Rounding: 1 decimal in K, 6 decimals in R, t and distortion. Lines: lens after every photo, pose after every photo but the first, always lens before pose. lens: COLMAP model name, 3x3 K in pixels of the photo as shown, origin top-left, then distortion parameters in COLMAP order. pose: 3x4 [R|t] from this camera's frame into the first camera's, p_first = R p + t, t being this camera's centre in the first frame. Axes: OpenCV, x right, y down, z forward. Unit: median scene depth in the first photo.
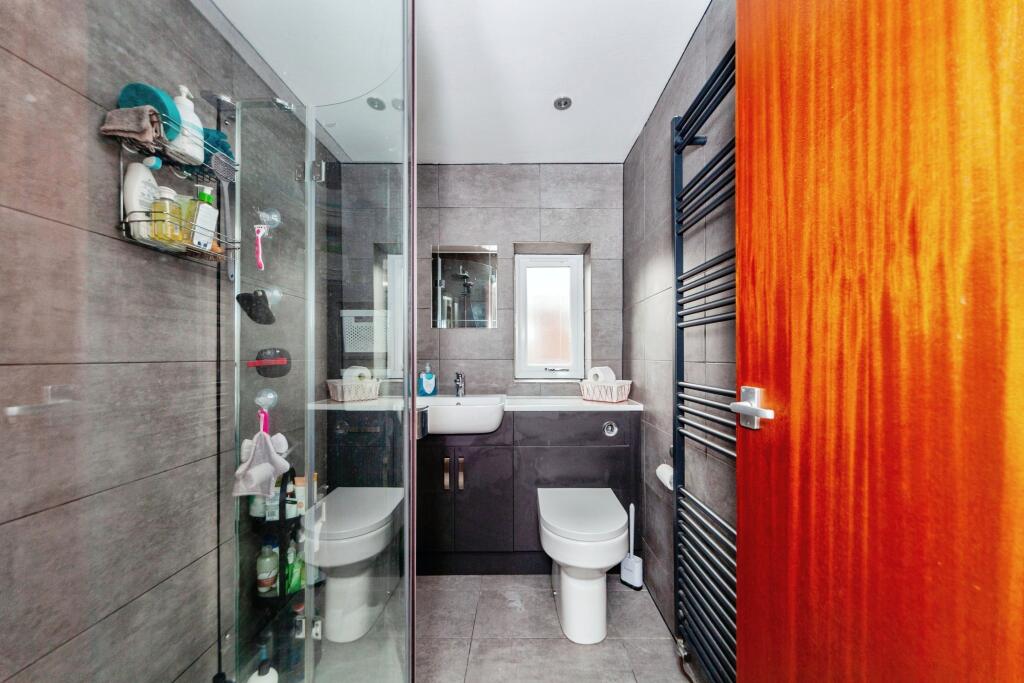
lens RADIAL K [[338.3, 0, 513.5], [0, 338.3, 351.6], [0, 0, 1]] dist [-0.001291, -0.000904]
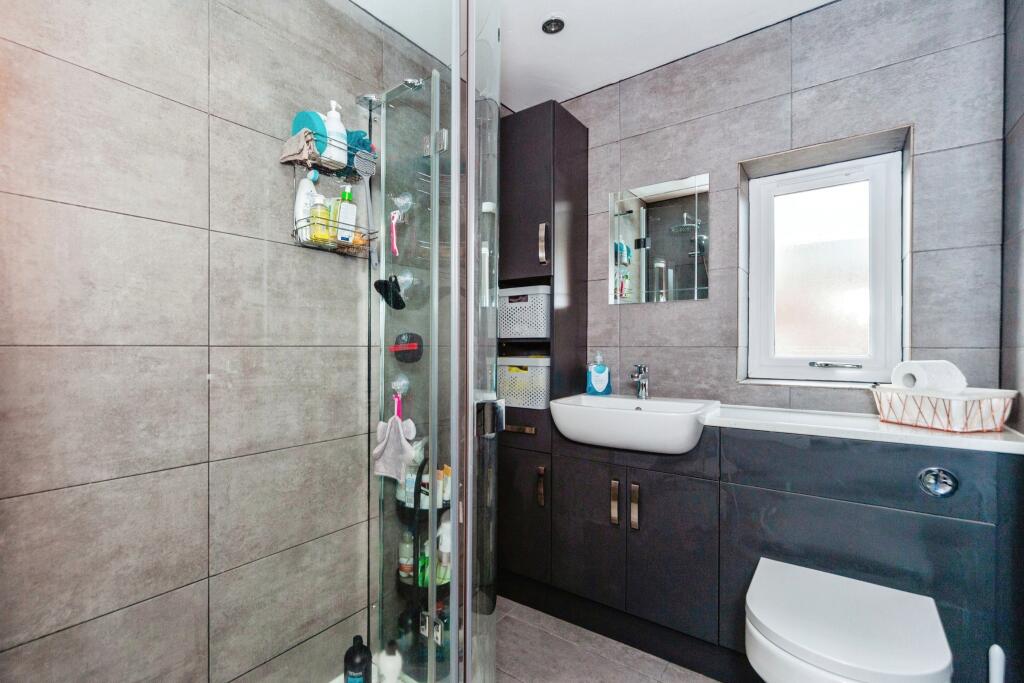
lens RADIAL K [[453.9, 0, 511.1], [0, 453.9, 345.0], [0, 0, 1]] dist [-0.002325, 0.000165]
pose [[0.794262, -0.007717, -0.607526, 0.347881], [0.010784, 0.999941, 0.001397, 0.026700], [0.607479, -0.007662, 0.794299, 0.132660]]
